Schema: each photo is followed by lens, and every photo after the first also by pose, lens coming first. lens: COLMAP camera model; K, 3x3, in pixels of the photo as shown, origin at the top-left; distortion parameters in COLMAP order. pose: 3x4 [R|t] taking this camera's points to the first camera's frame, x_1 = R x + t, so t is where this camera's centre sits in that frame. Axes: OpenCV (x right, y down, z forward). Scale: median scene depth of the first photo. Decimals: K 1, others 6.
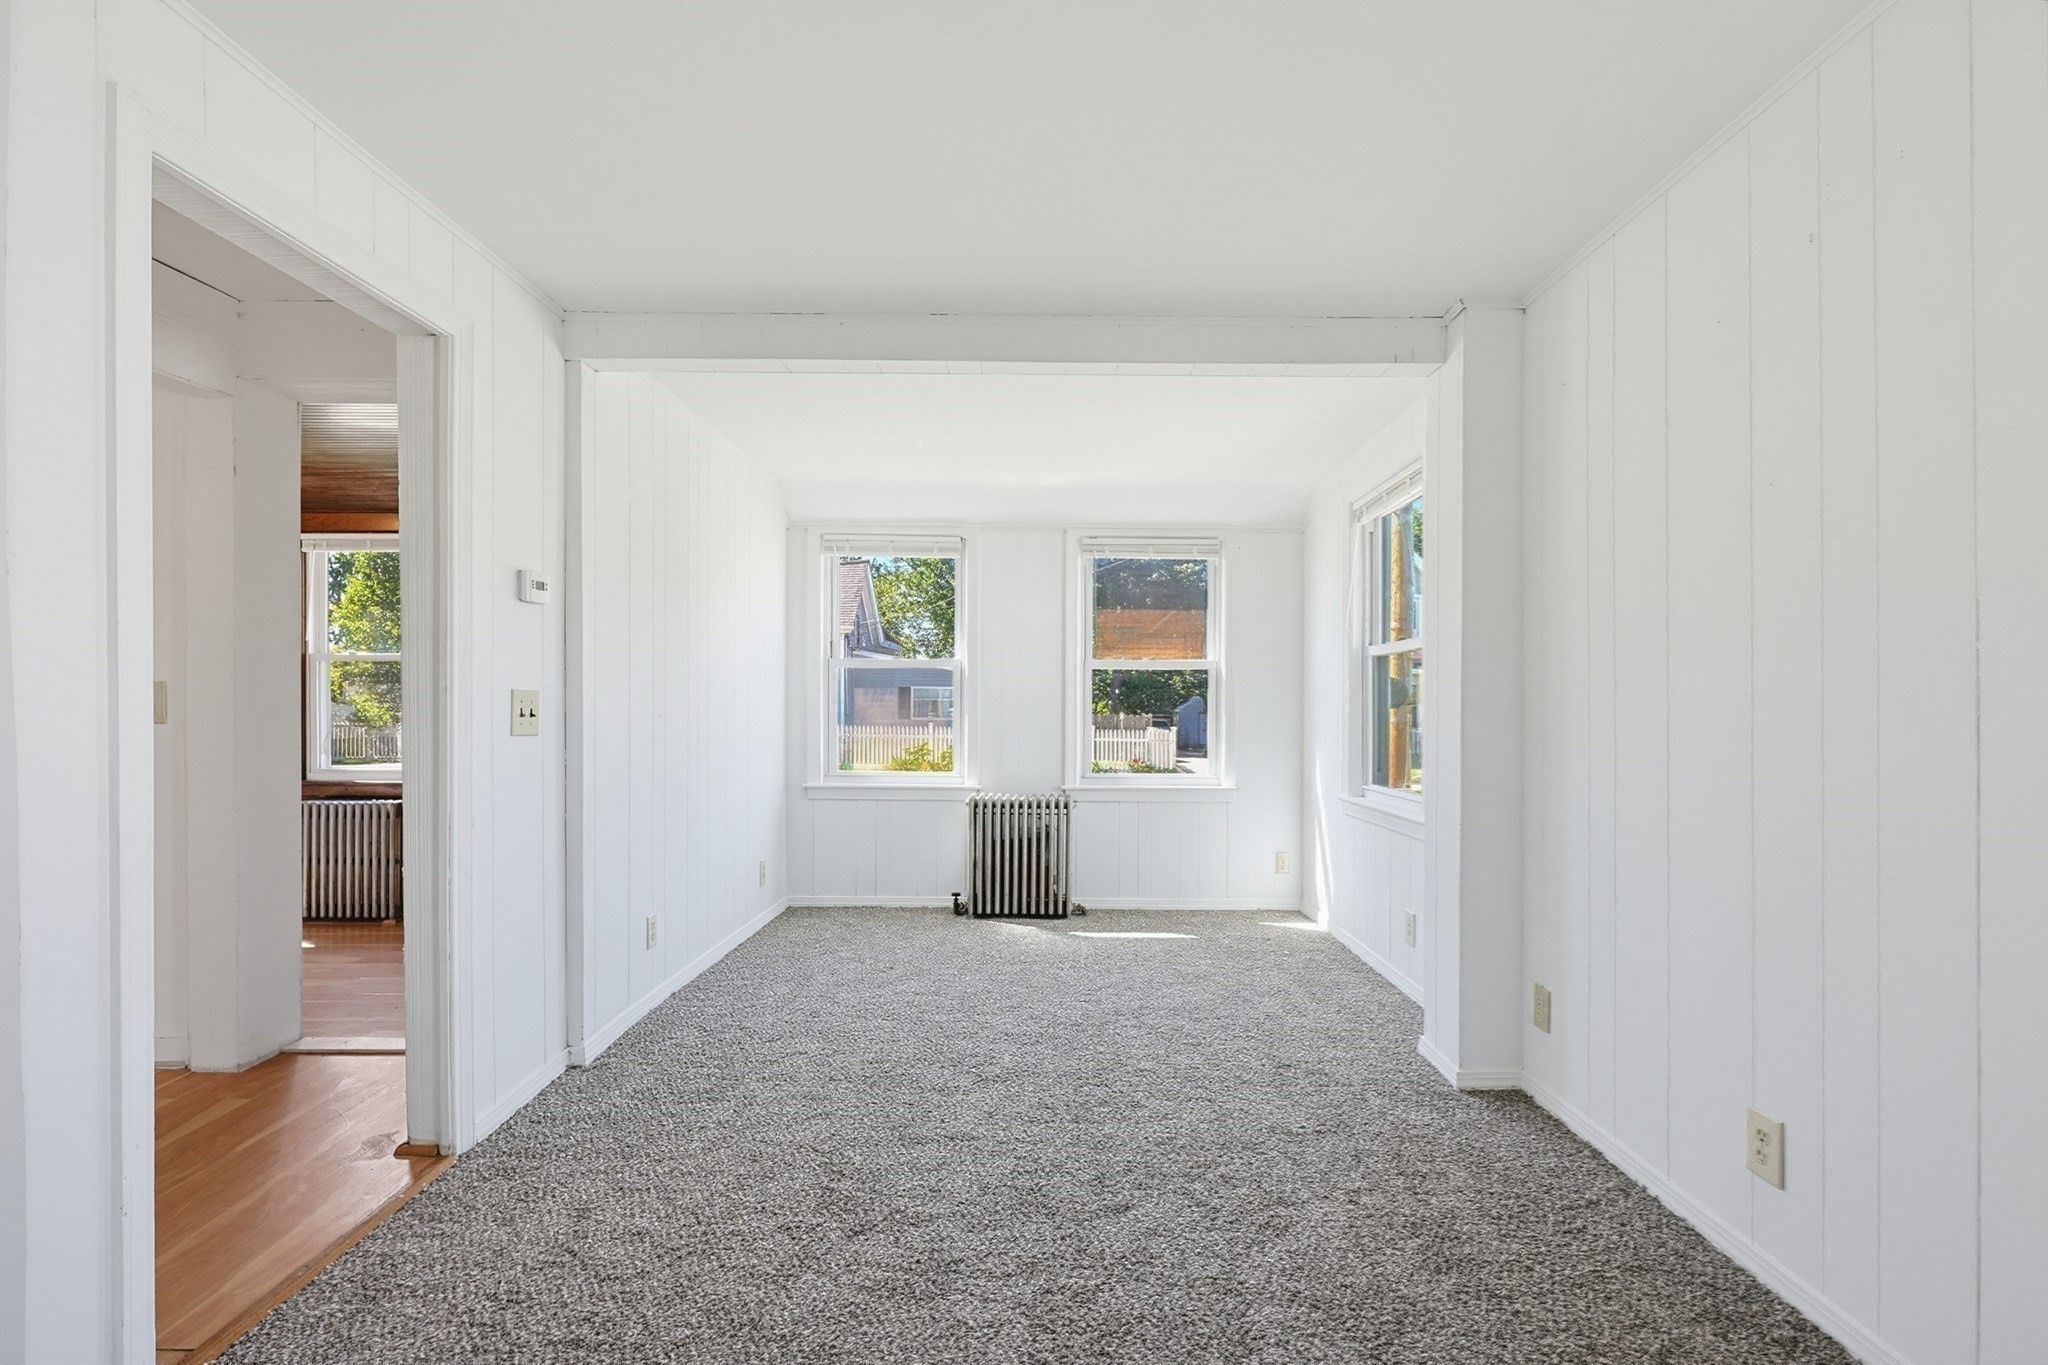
lens RADIAL K [[883.7, 0, 1021.5], [0, 883.7, 692.2], [0, 0, 1]] dist [0.003297, -0.001156]
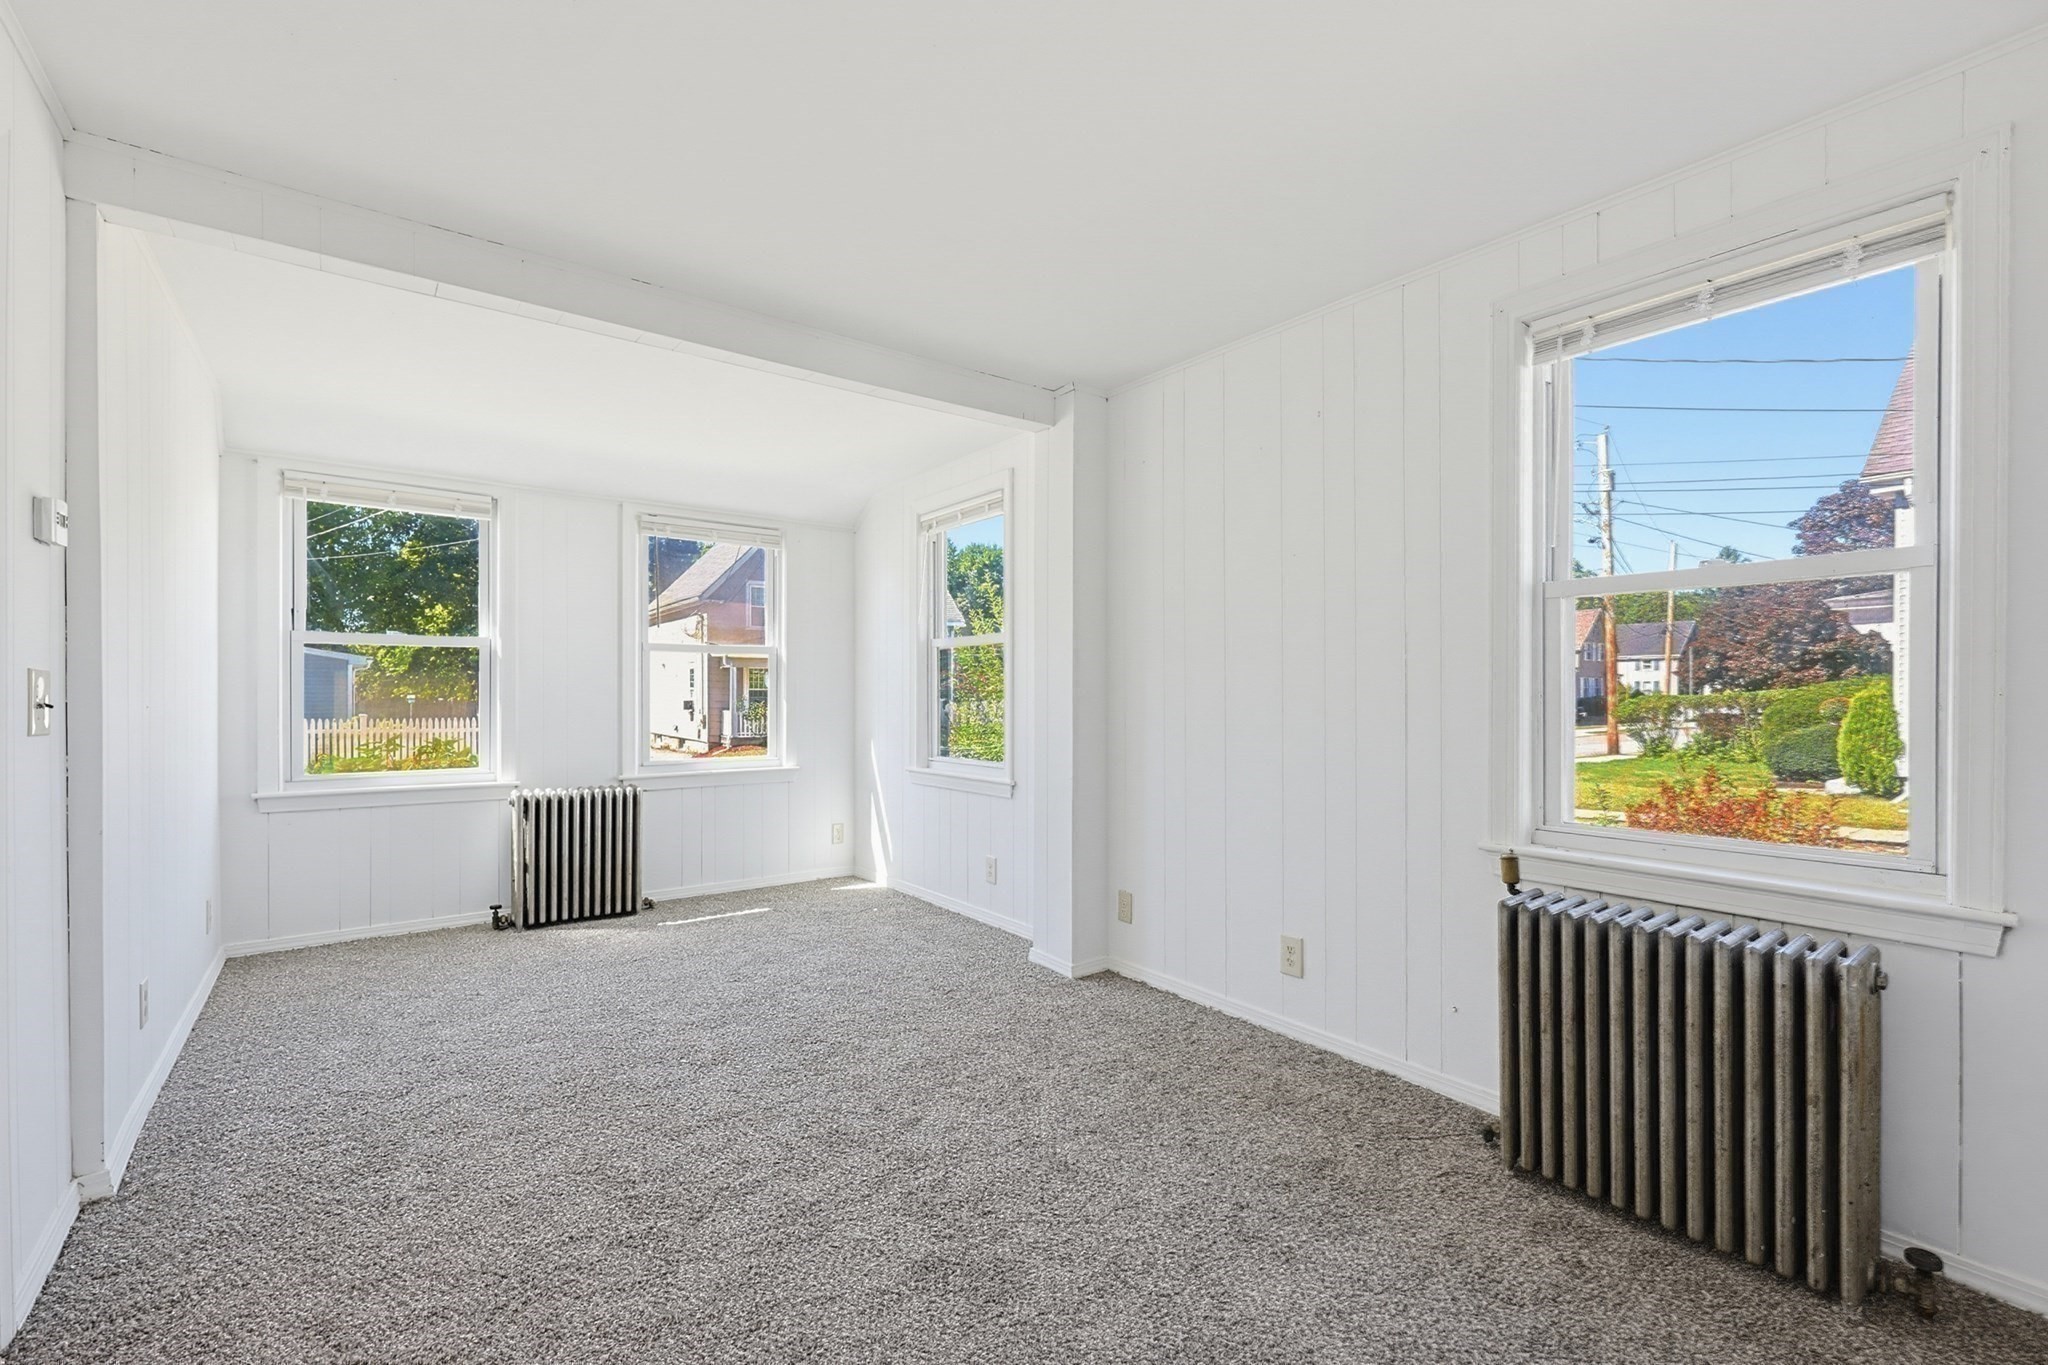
lens RADIAL K [[883.7, 0, 1010.0], [0, 883.7, 682.3], [0, 0, 1]] dist [0.003297, -0.001156]
pose [[0.803438, 0.002297, 0.595384, -0.221887], [-0.006333, 0.999969, 0.004688, -0.000971], [-0.595355, -0.007537, 0.803427, -0.003728]]
